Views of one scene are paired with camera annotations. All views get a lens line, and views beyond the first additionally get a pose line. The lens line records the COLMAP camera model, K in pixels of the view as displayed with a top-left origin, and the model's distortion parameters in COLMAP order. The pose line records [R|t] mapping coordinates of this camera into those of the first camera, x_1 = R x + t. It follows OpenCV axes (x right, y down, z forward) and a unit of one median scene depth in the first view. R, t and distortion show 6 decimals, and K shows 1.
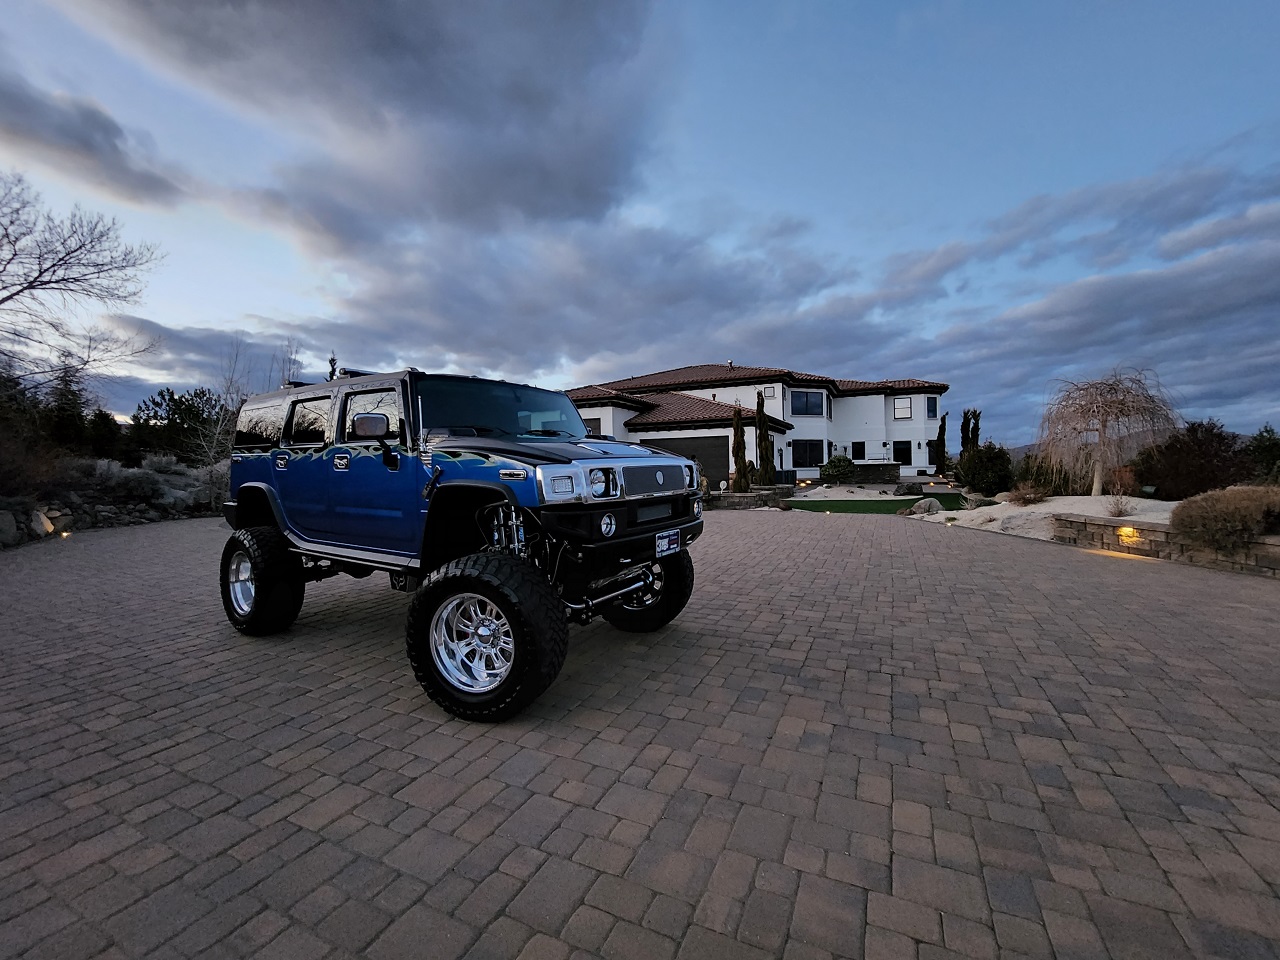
lens RADIAL K [[525.0, 0, 644.7], [0, 525.0, 472.3], [0, 0, 1]] dist [0.001447, -0.000462]
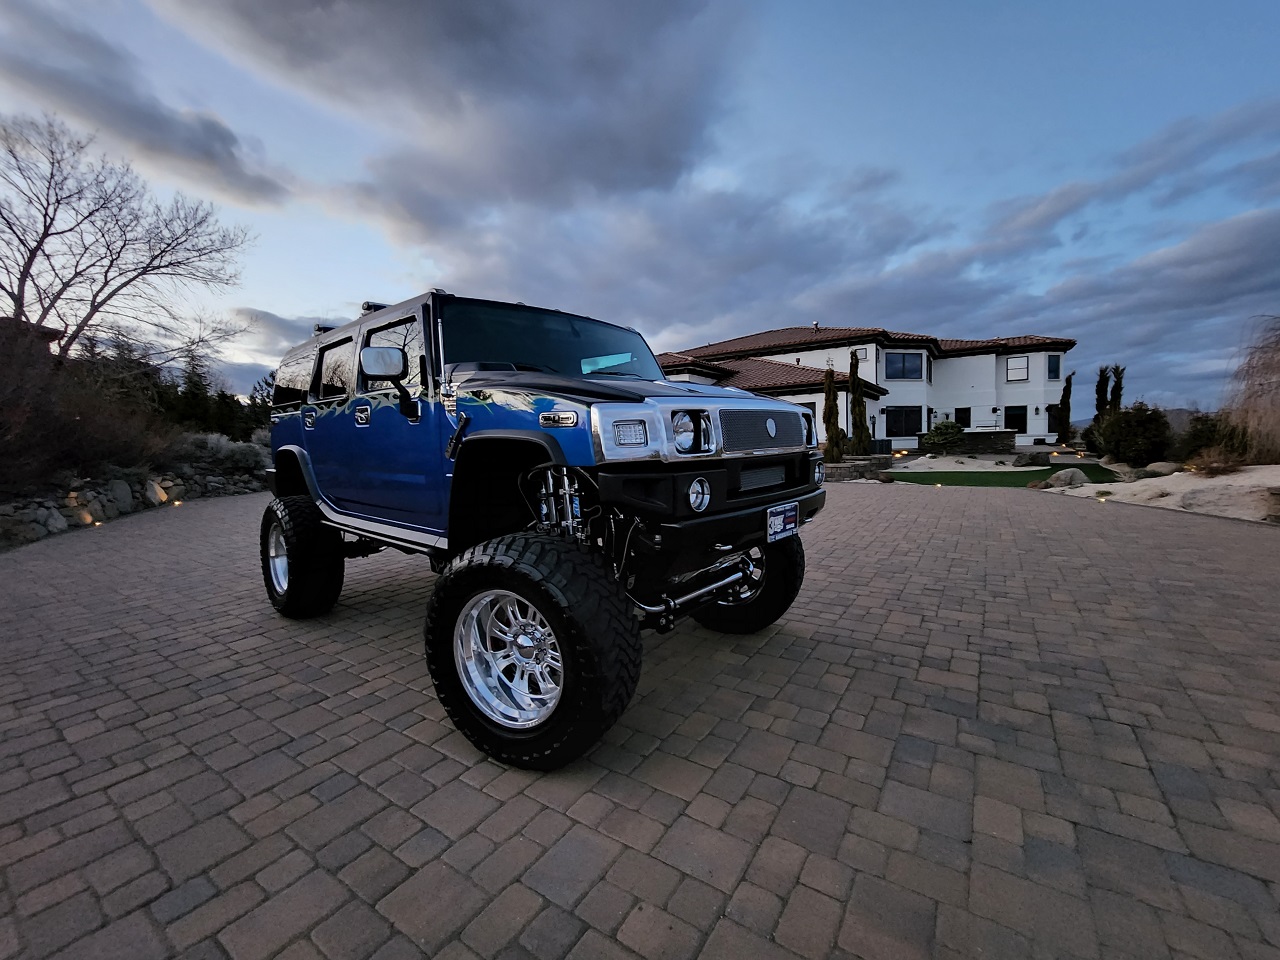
lens RADIAL K [[525.0, 0, 644.7], [0, 525.0, 472.3], [0, 0, 1]] dist [0.001447, -0.000462]
pose [[0.989877, -0.000194, -0.141925, -0.024829], [0.007328, 0.998735, 0.049745, 0.021981], [0.141736, -0.050282, 0.988627, 0.190155]]
